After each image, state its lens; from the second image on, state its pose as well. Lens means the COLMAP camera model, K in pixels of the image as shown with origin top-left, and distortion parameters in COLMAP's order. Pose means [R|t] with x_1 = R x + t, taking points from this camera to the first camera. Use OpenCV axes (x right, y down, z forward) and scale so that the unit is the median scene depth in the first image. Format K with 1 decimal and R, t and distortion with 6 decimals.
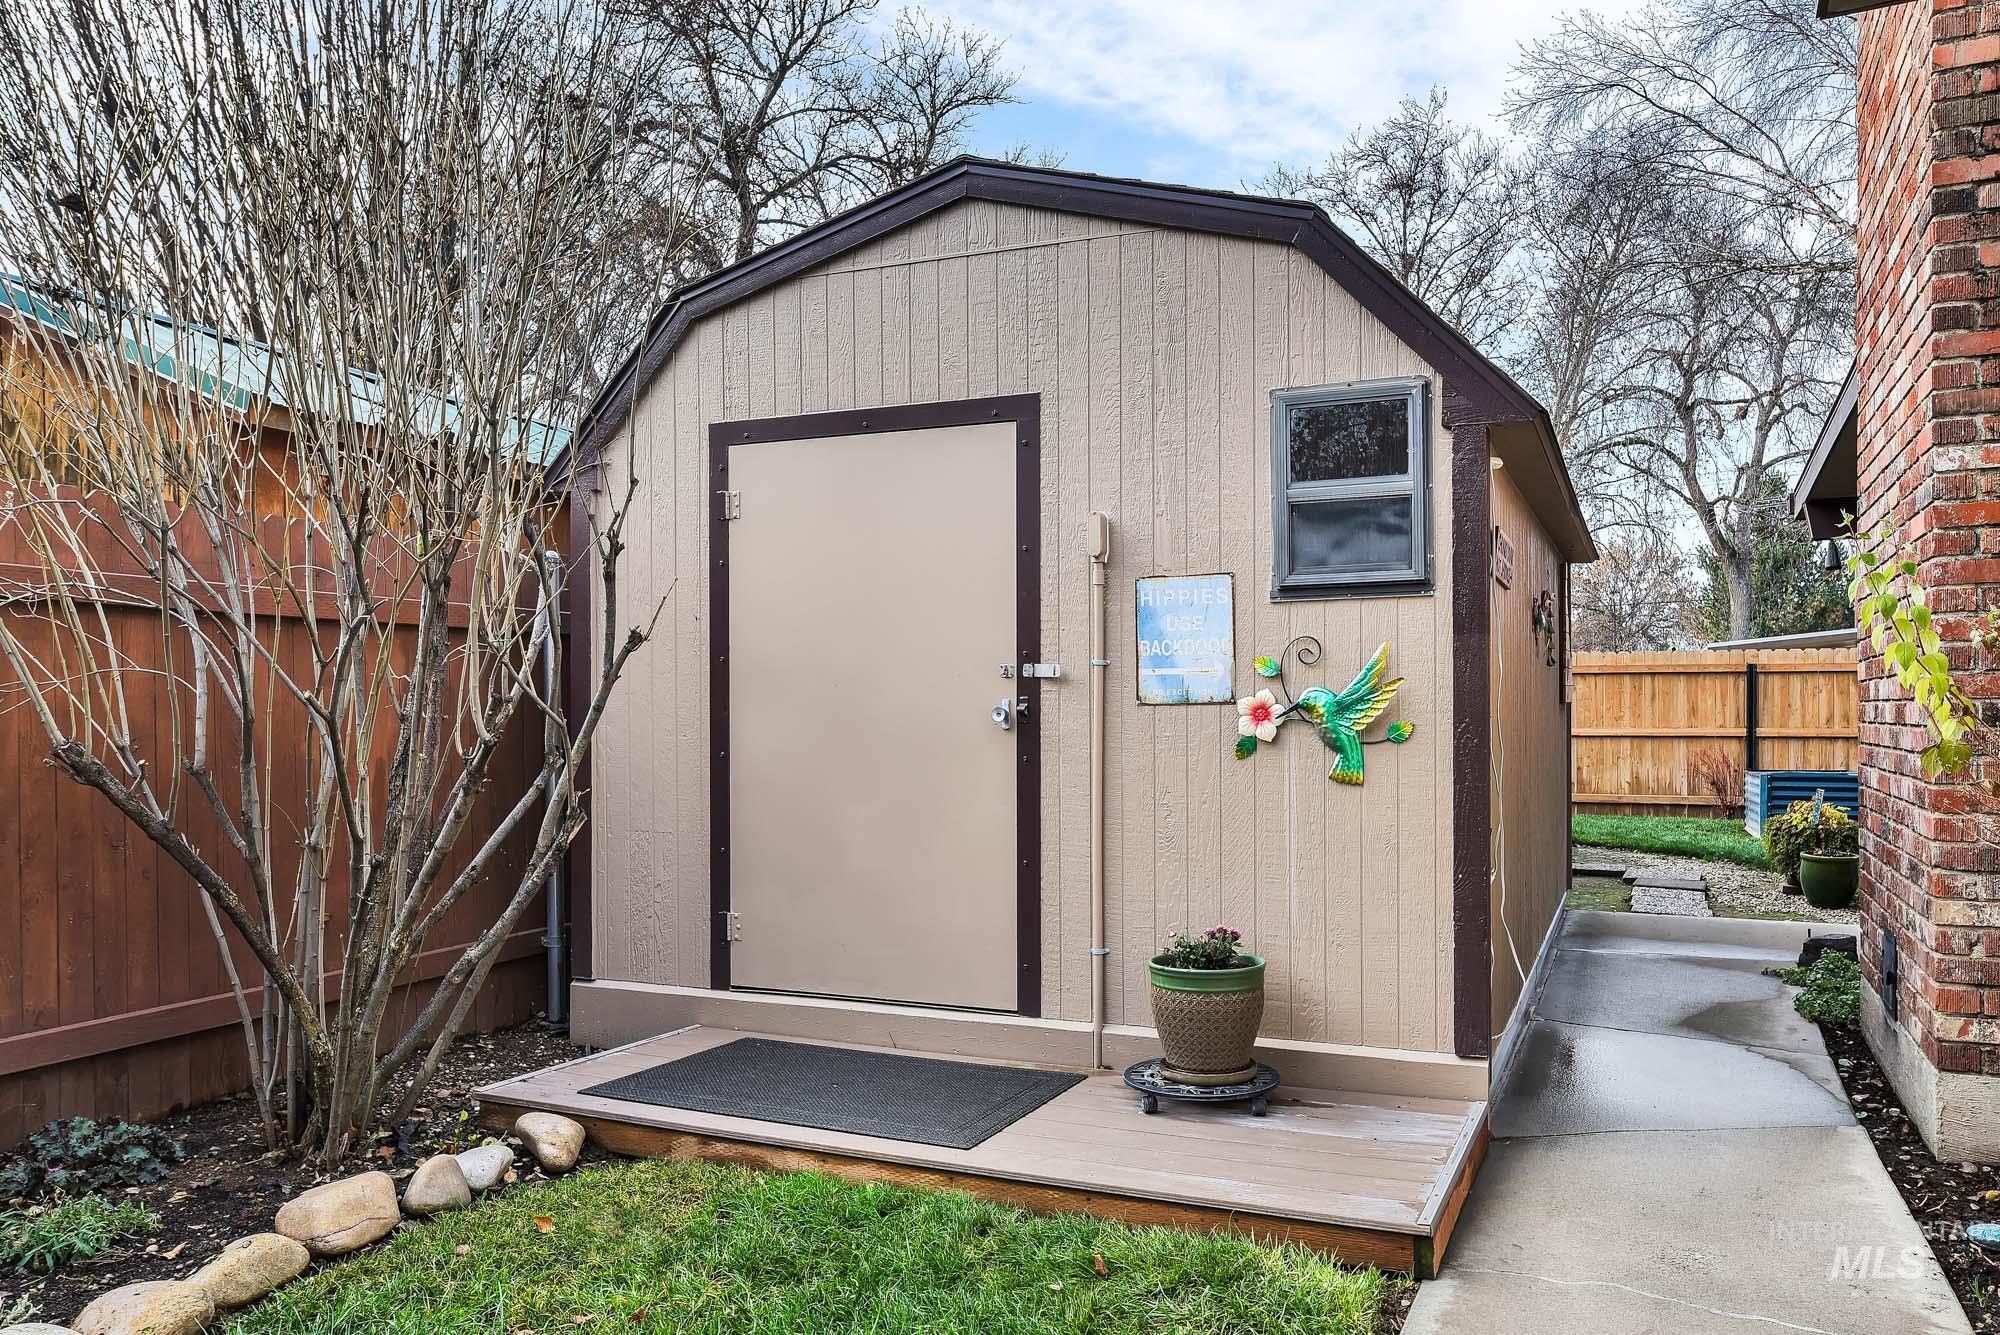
lens RADIAL K [[1451.0, 0, 1001.5], [0, 1451.0, 672.6], [0, 0, 1]] dist [-0.011672, -0.002818]
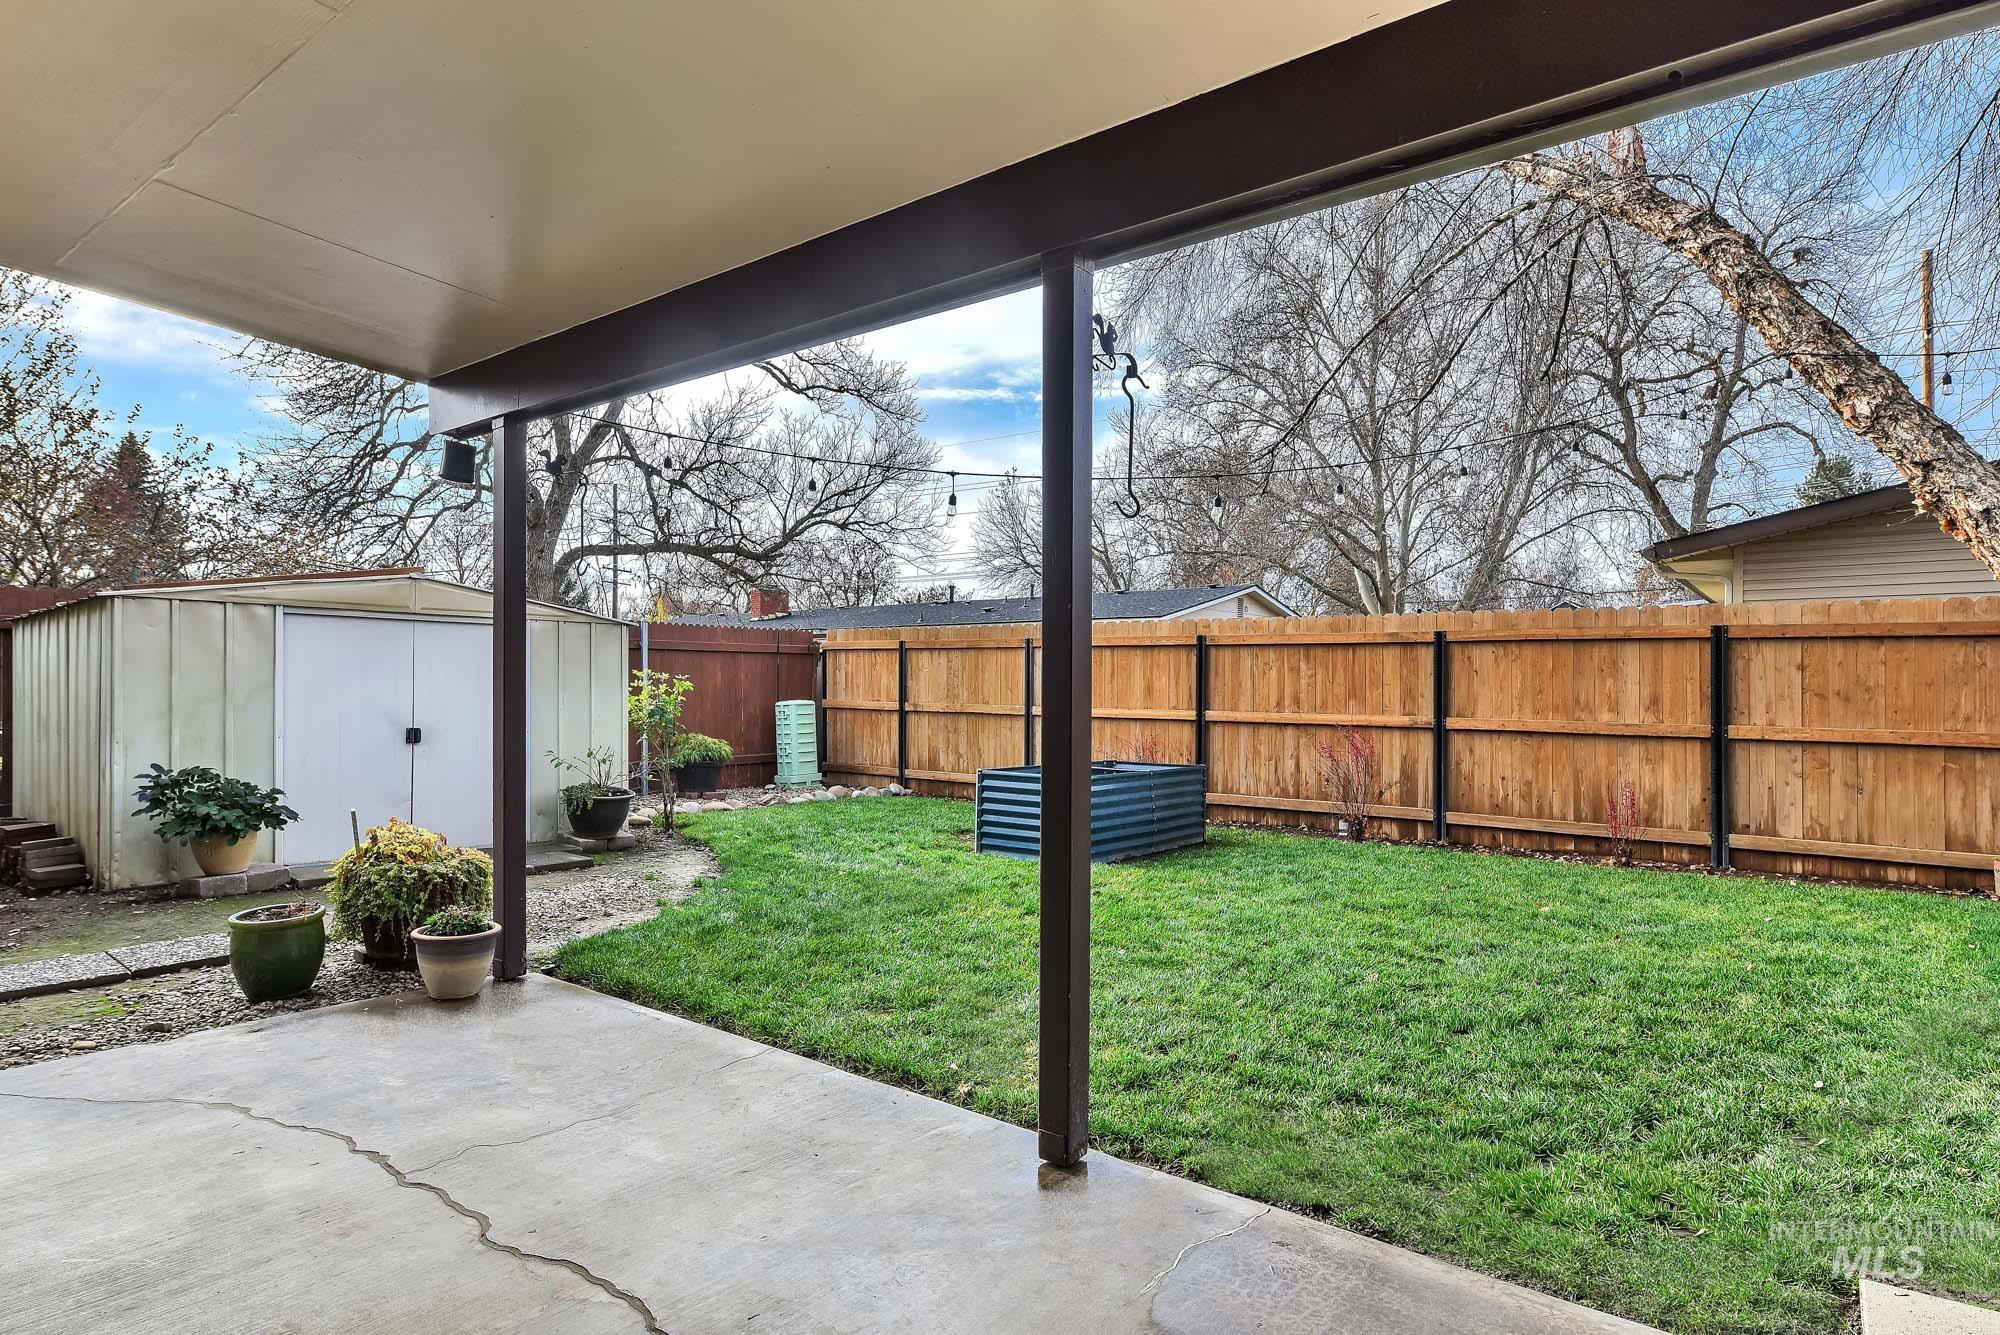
lens RADIAL K [[1087.2, 0, 997.8], [0, 1087.2, 672.1], [0, 0, 1]] dist [0.008493, 0.002135]
pose [[0.965442, 0.007341, -0.260514, 0.566501], [-0.003187, 0.999861, 0.016365, 0.005474], [0.260598, -0.014969, 0.965331, 0.349583]]
